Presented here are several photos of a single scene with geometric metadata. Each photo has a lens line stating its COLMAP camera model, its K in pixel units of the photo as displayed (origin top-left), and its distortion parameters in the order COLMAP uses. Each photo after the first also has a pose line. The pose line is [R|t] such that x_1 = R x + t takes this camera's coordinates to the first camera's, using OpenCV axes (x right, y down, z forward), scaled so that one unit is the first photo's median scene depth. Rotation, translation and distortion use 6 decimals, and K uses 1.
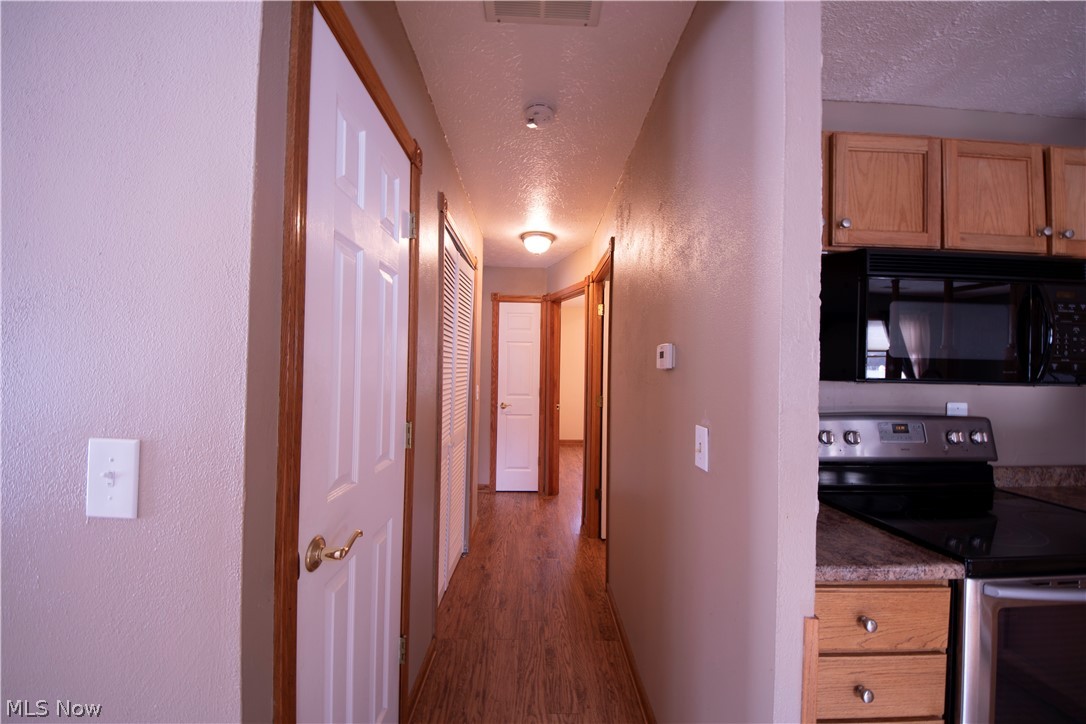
lens RADIAL K [[385.0, 0, 541.9], [0, 385.0, 366.8], [0, 0, 1]] dist [0.001173, -0.000018]
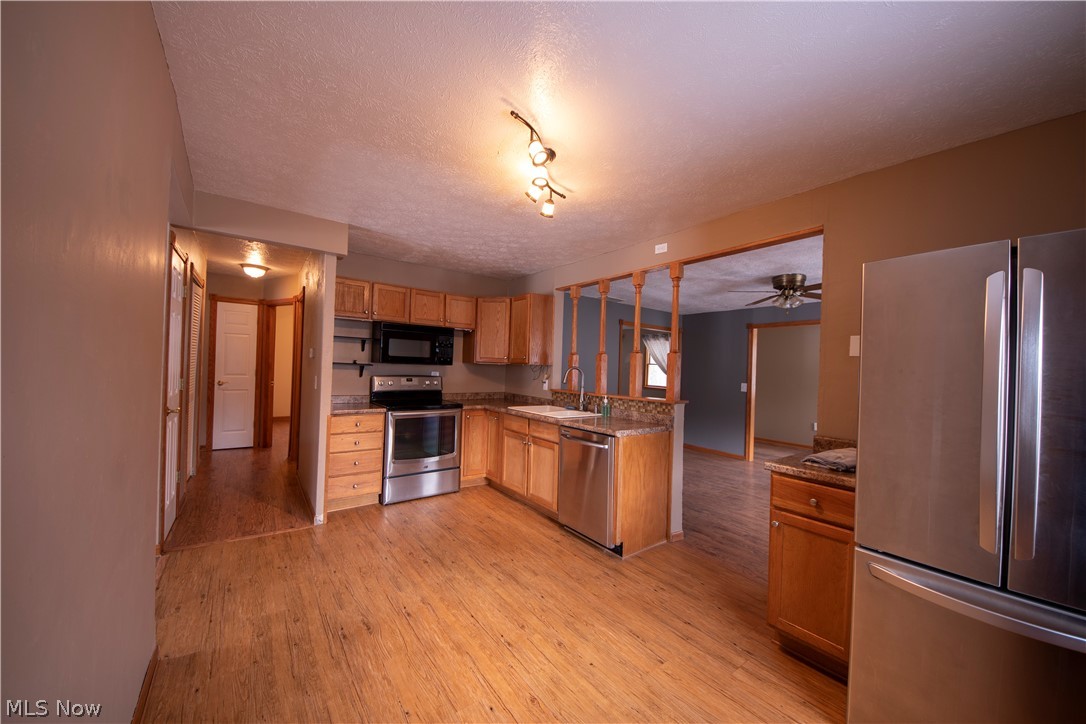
lens RADIAL K [[385.0, 0, 541.9], [0, 385.0, 366.8], [0, 0, 1]] dist [0.001173, -0.000018]
pose [[0.808051, 0.011508, 0.589001, 0.011793], [-0.028411, 0.999407, 0.019451, -0.010173], [-0.588427, -0.032451, 0.807899, -0.842330]]
